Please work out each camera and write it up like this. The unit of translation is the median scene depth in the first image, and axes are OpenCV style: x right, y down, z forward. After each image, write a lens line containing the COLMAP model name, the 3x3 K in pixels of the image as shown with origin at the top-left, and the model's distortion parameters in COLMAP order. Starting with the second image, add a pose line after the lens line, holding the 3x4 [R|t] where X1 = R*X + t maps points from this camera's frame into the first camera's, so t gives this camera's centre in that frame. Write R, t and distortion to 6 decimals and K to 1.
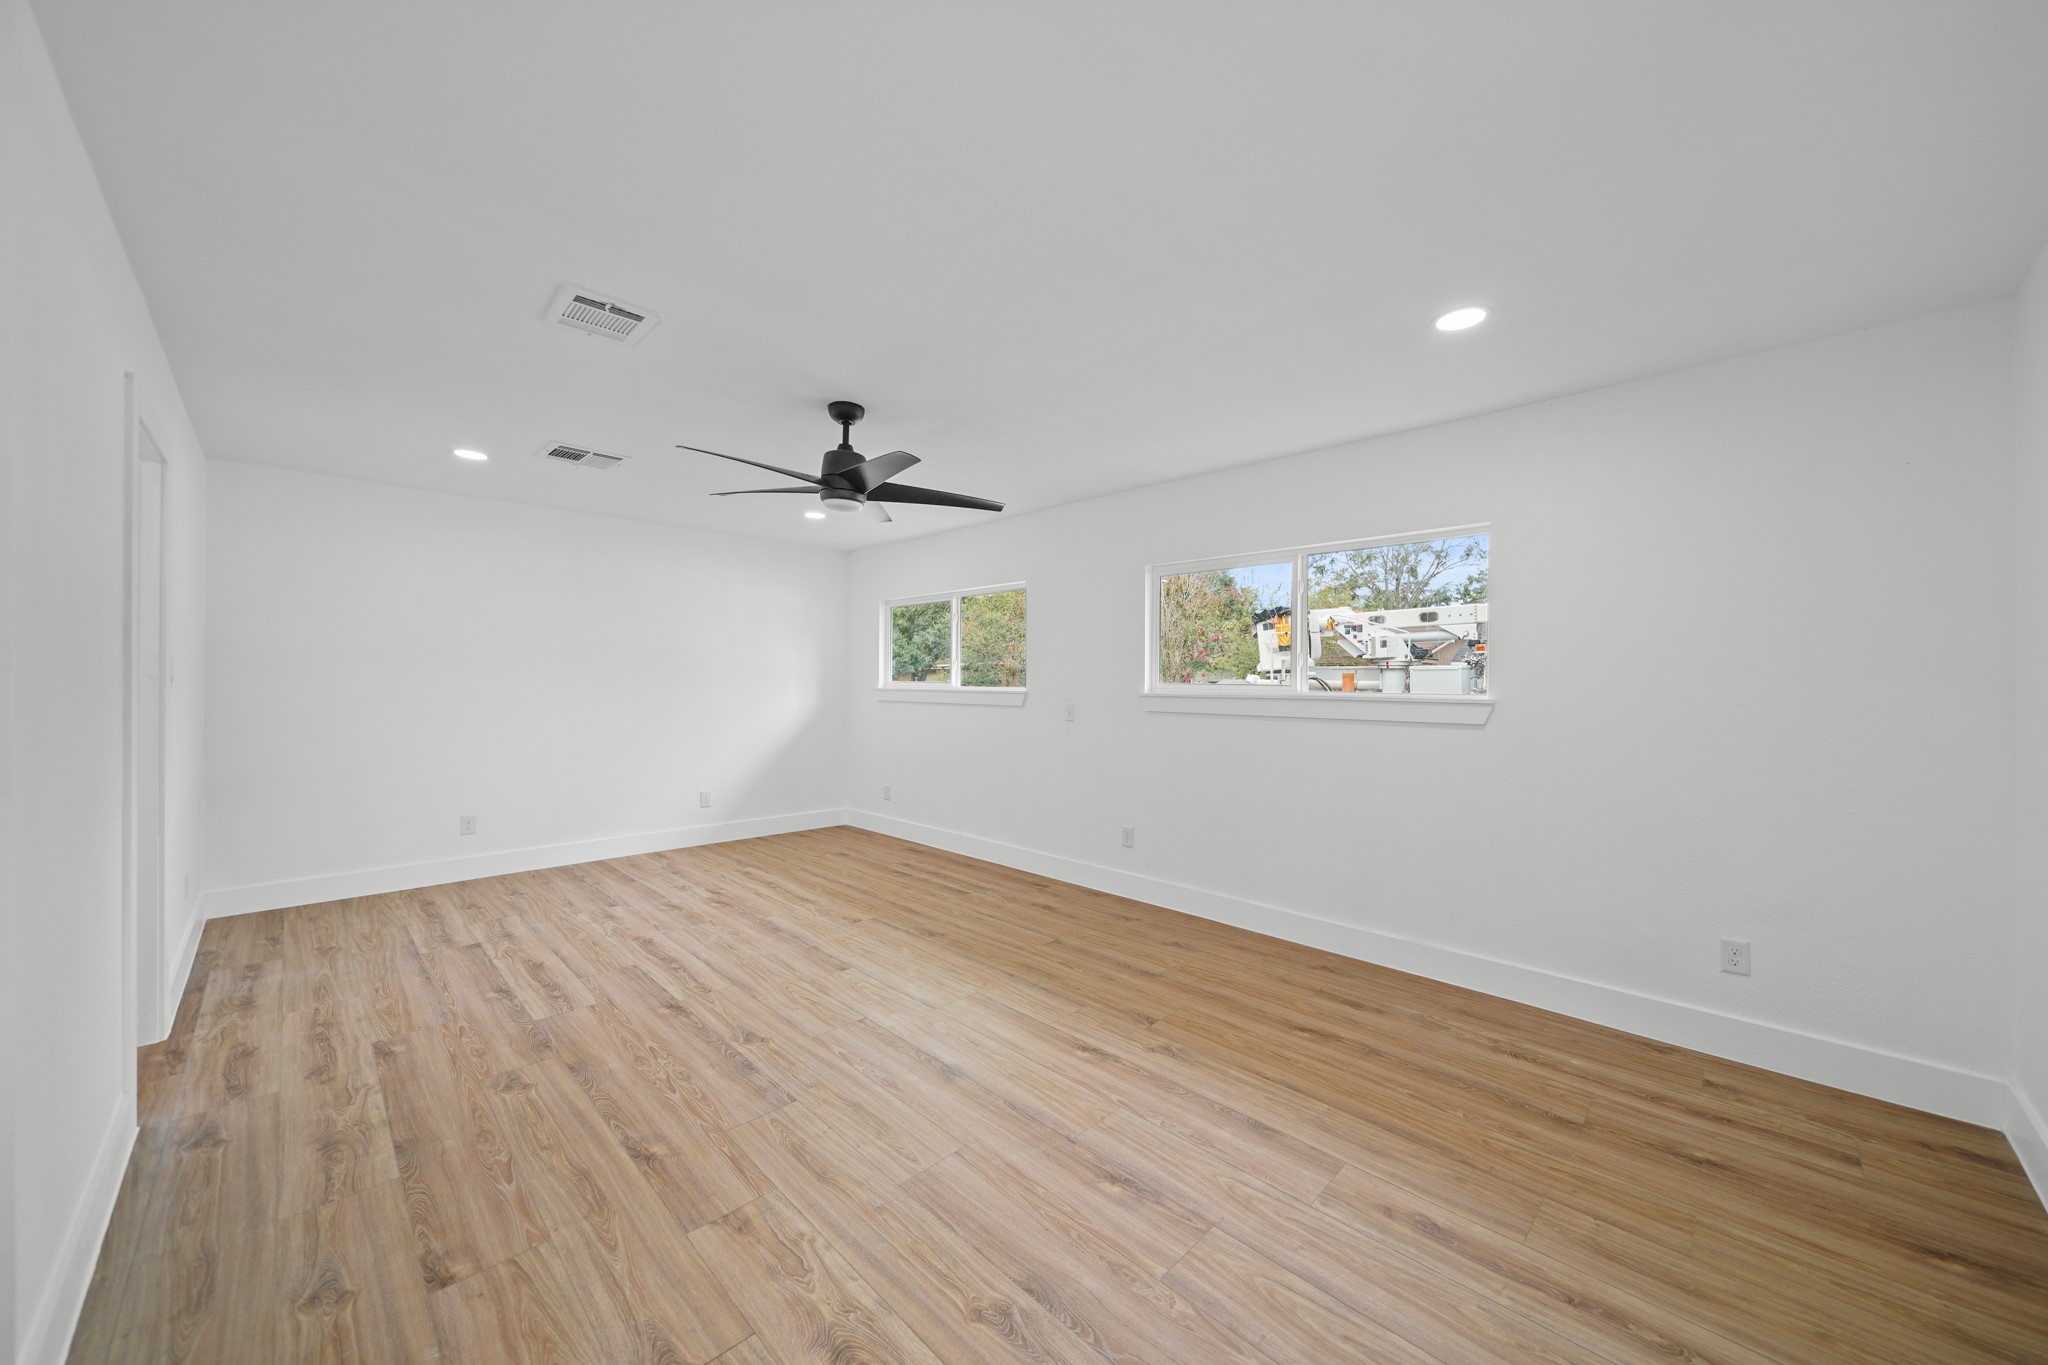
lens RADIAL K [[724.4, 0, 1032.1], [0, 724.4, 682.1], [0, 0, 1]] dist [-0.000350, -0.000250]
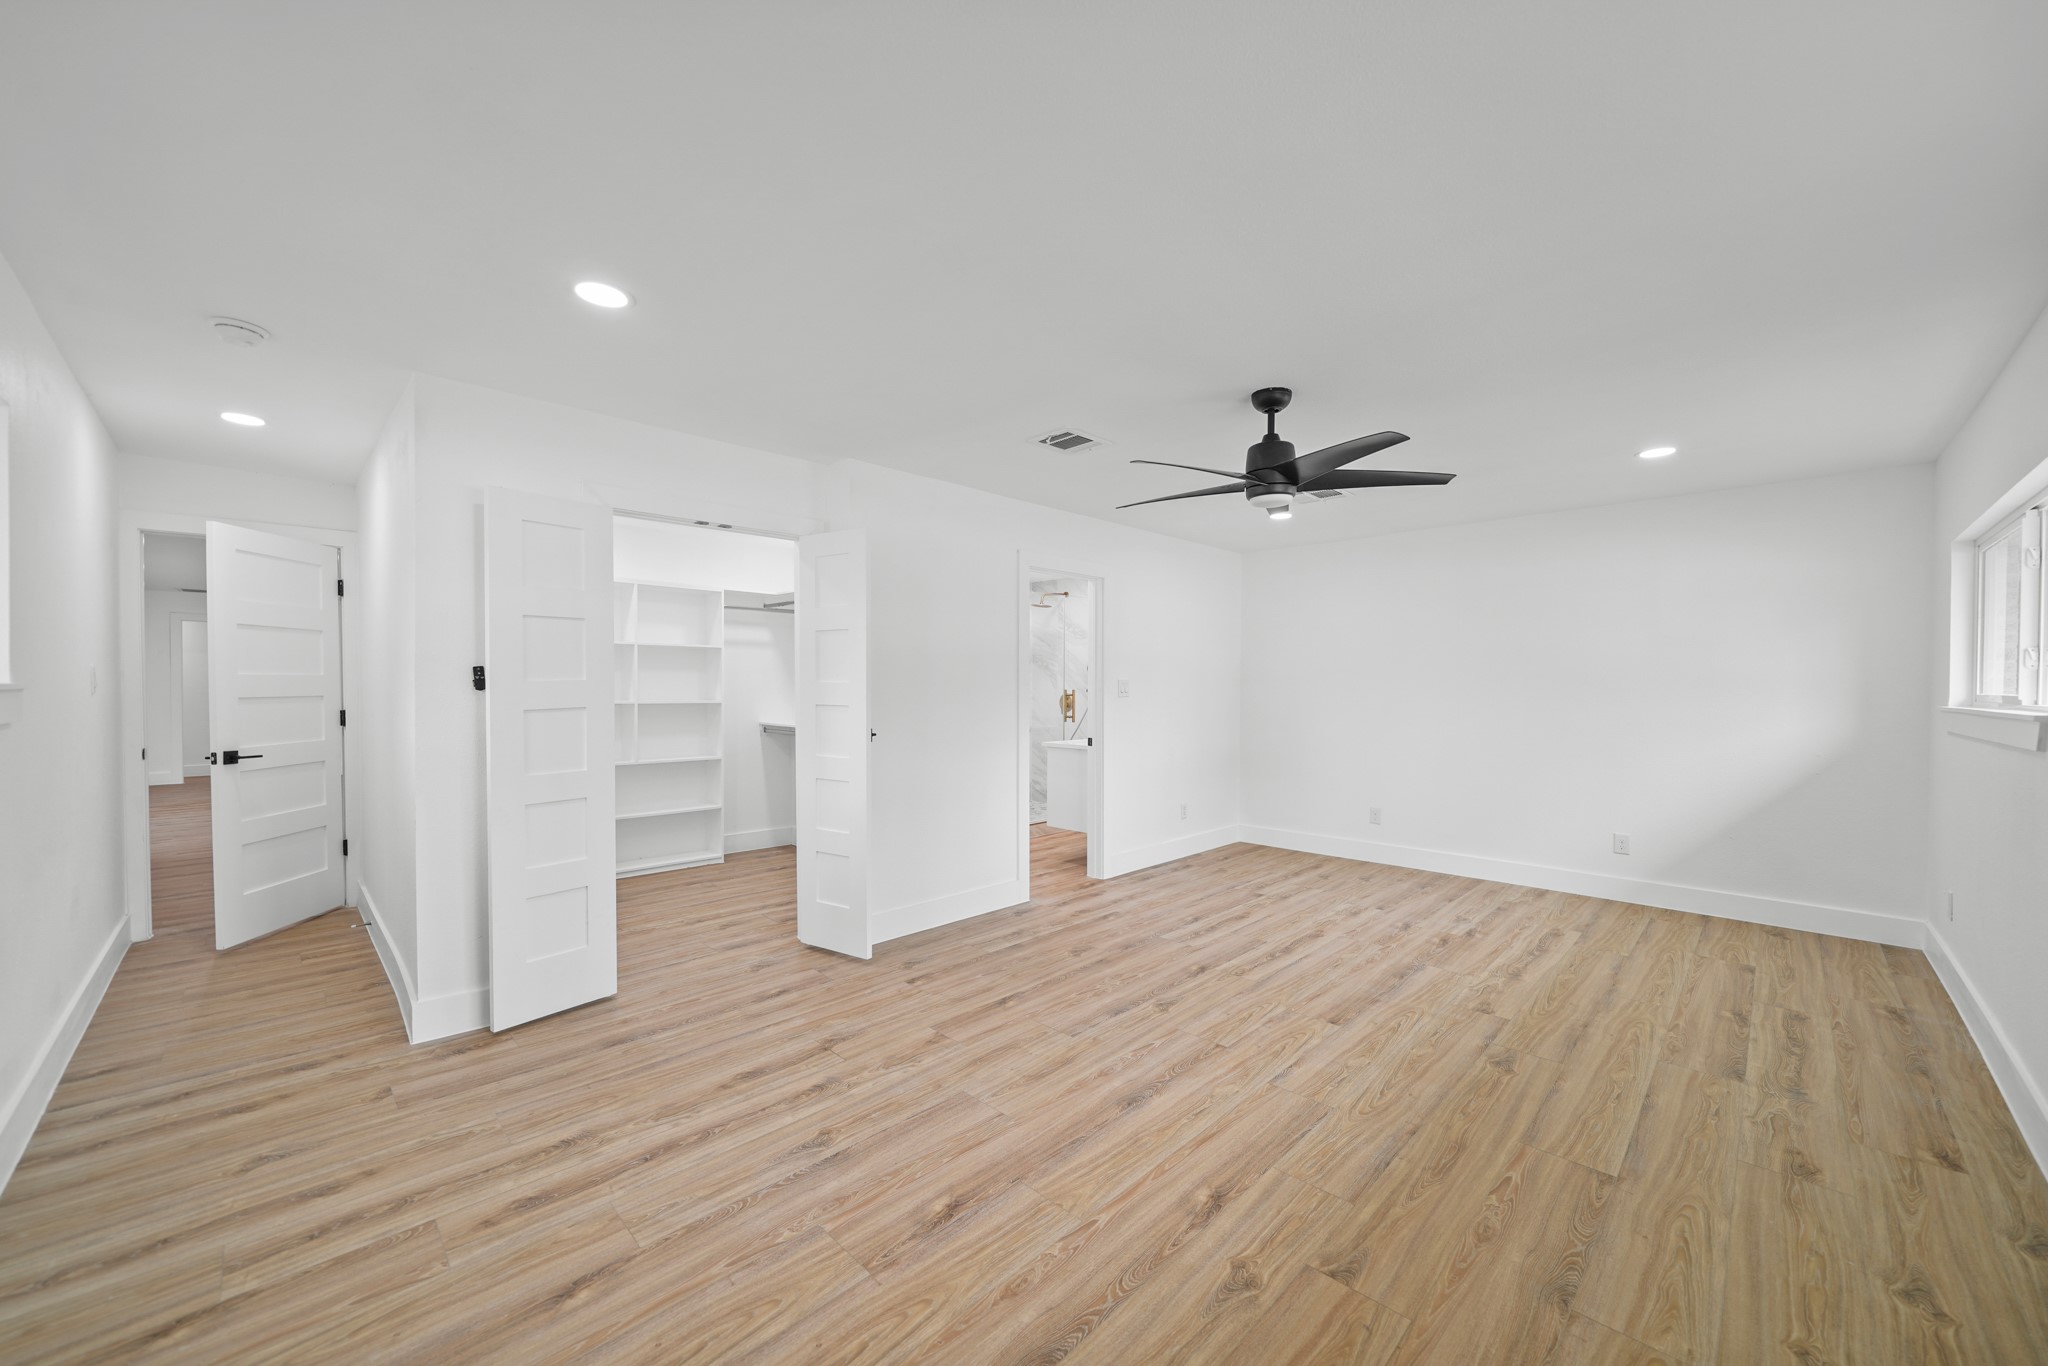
lens RADIAL K [[782.0, 0, 1033.7], [0, 782.0, 684.0], [0, 0, 1]] dist [-0.000034, 0.000054]
pose [[-0.000475, -0.013669, -0.999906, 0.677835], [-0.003301, 0.999901, -0.013667, 0.010767], [0.999994, 0.003294, -0.000520, 0.654264]]
